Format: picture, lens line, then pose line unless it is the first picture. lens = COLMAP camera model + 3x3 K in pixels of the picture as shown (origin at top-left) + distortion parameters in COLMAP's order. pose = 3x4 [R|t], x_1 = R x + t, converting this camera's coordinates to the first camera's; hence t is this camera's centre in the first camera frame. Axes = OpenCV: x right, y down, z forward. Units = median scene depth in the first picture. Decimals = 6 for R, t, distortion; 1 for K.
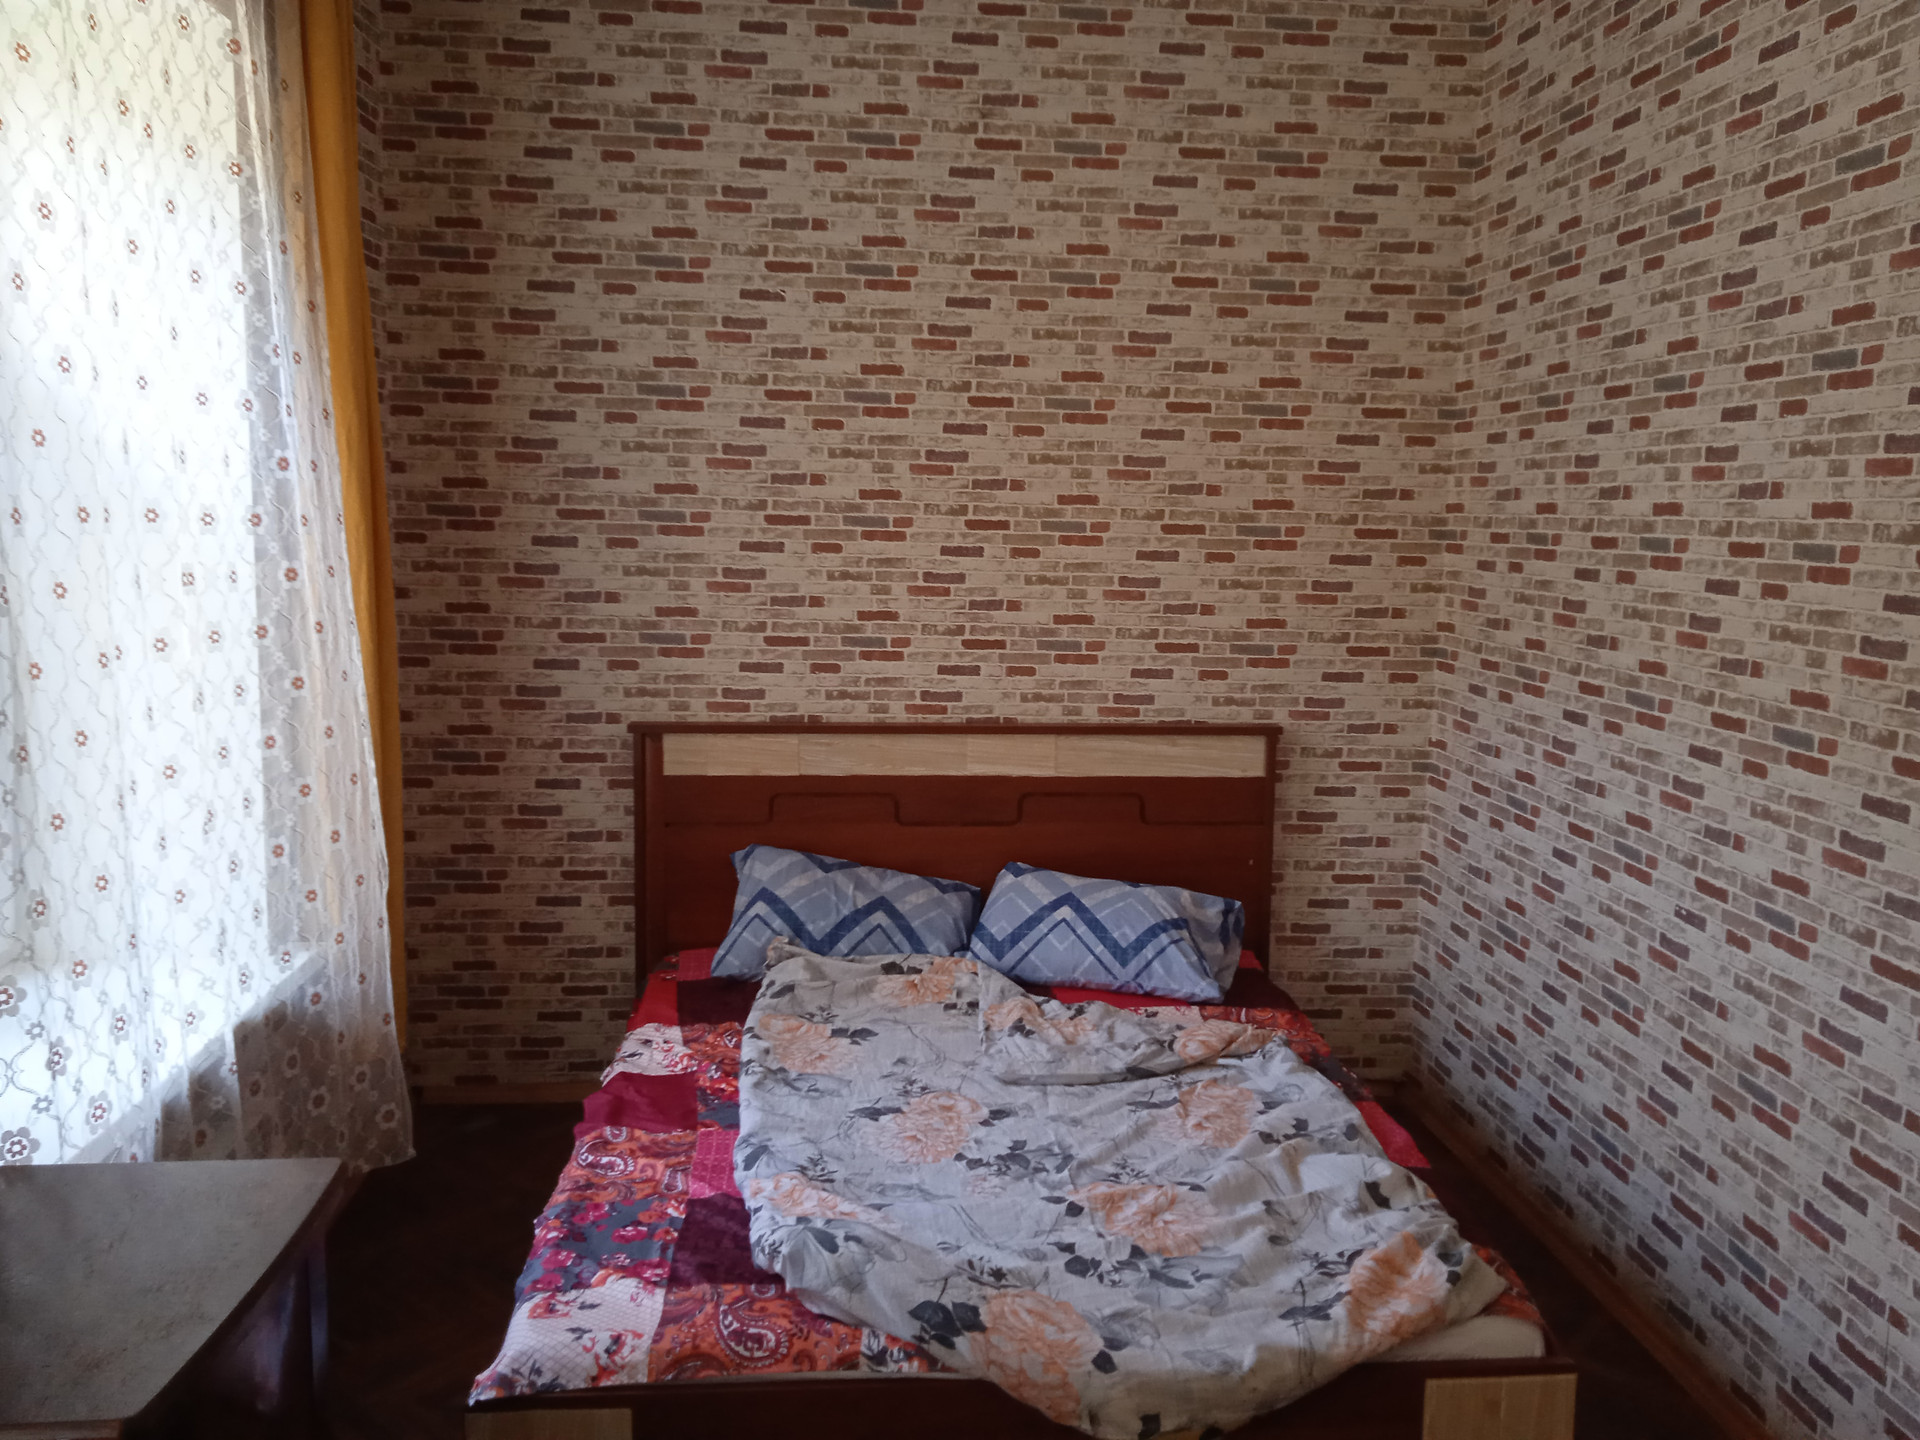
lens RADIAL K [[1591.9, 0, 1021.1], [0, 1591.9, 721.4], [0, 0, 1]] dist [0.073487, -0.088653]
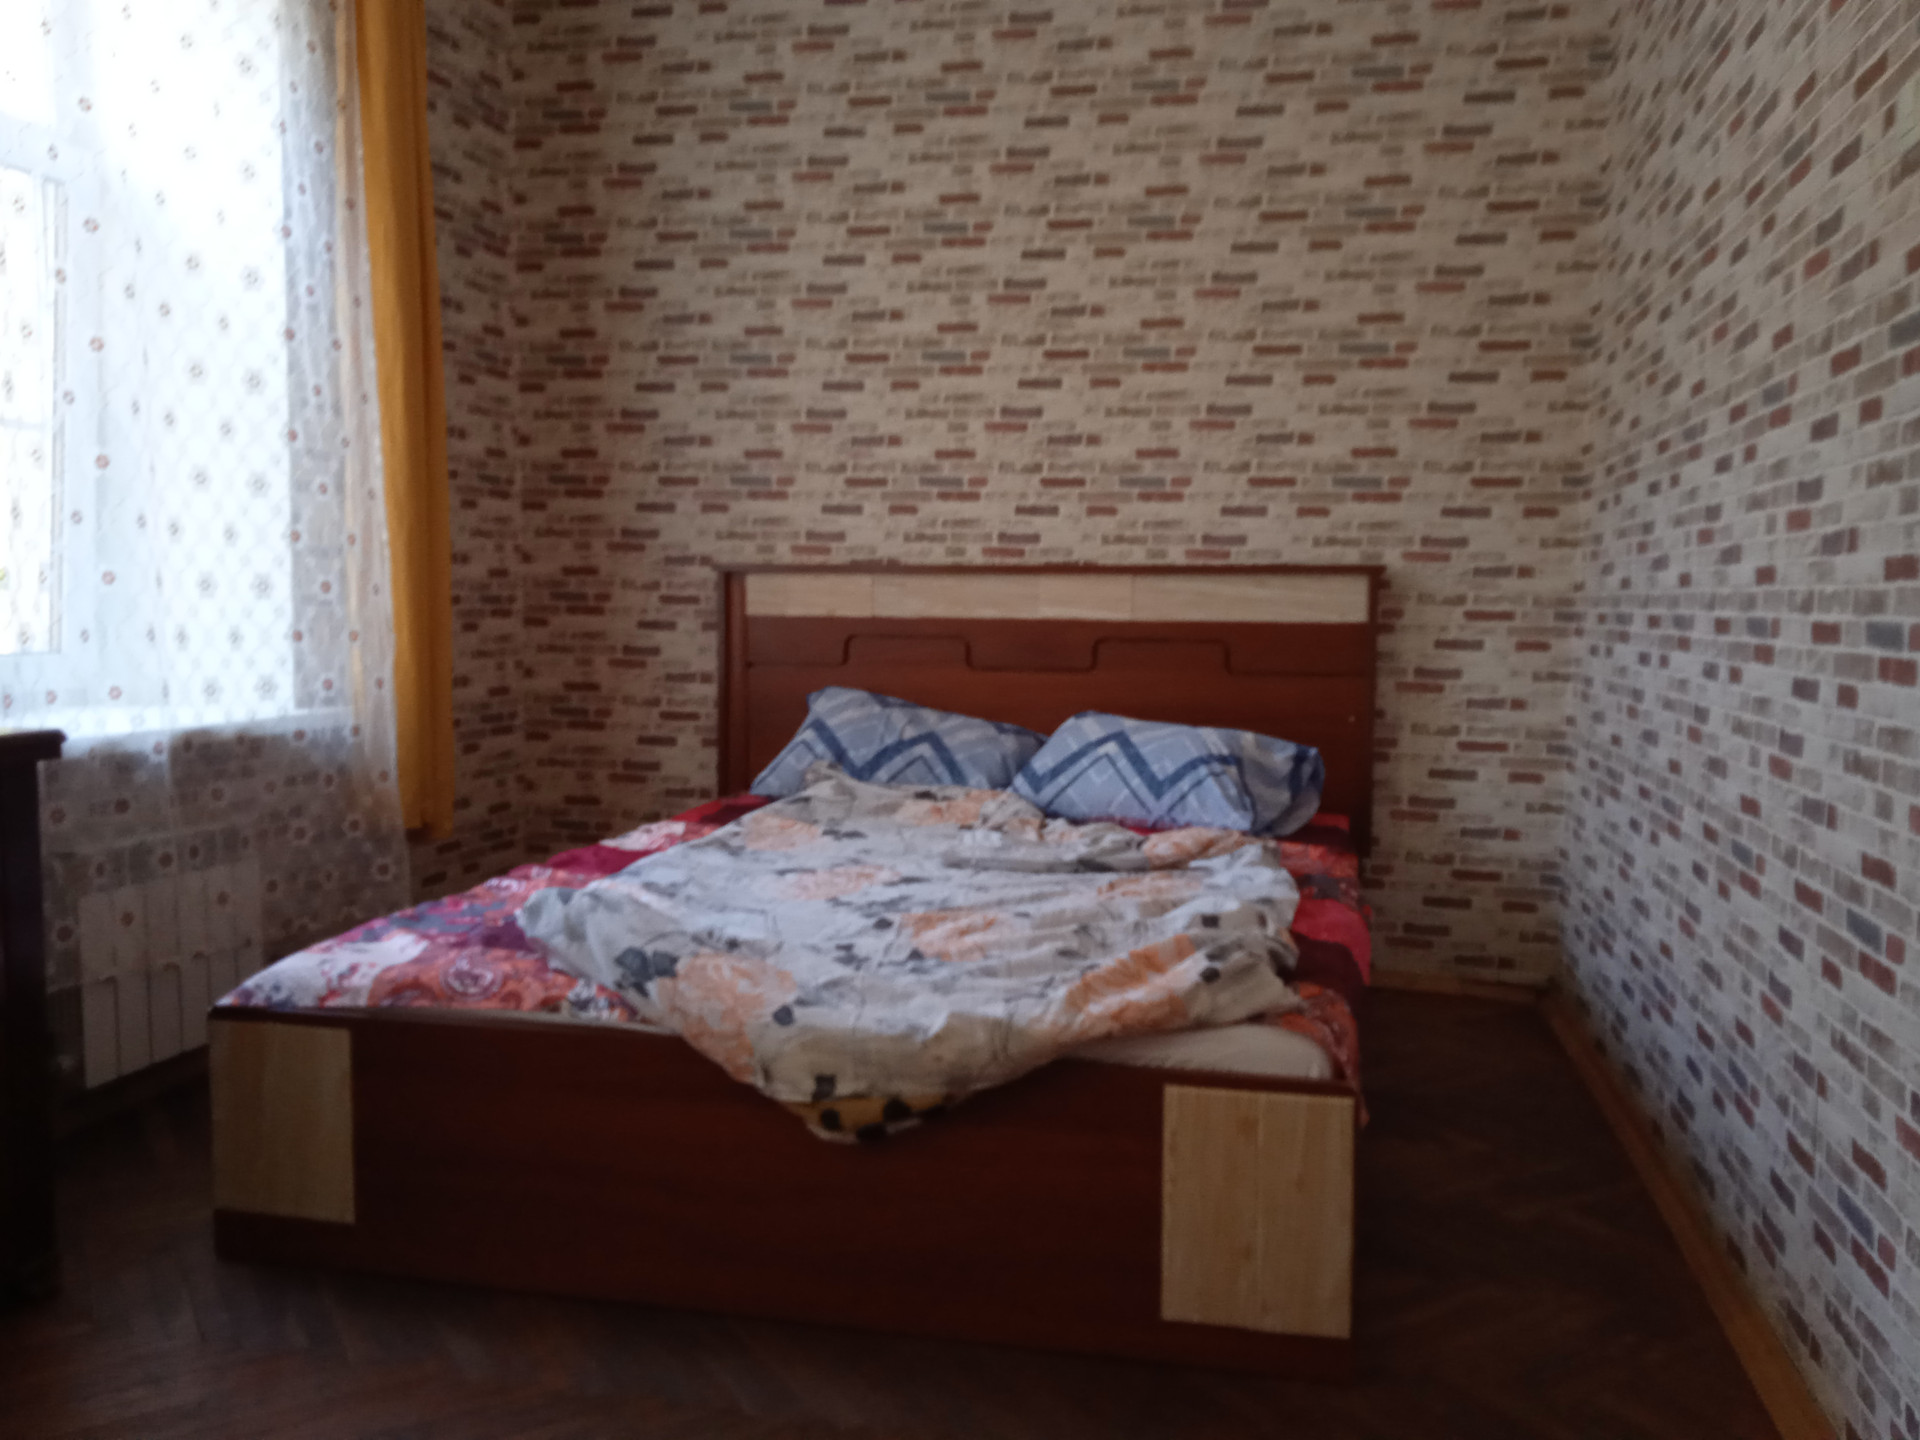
lens RADIAL K [[1591.9, 0, 968.6], [0, 1591.9, 715.1], [0, 0, 1]] dist [0.073487, -0.088653]
pose [[0.952196, 0.017379, -0.304992, 0.220475], [-0.032717, 0.998440, -0.045248, 0.138407], [0.303730, 0.053064, 0.951279, 0.084222]]
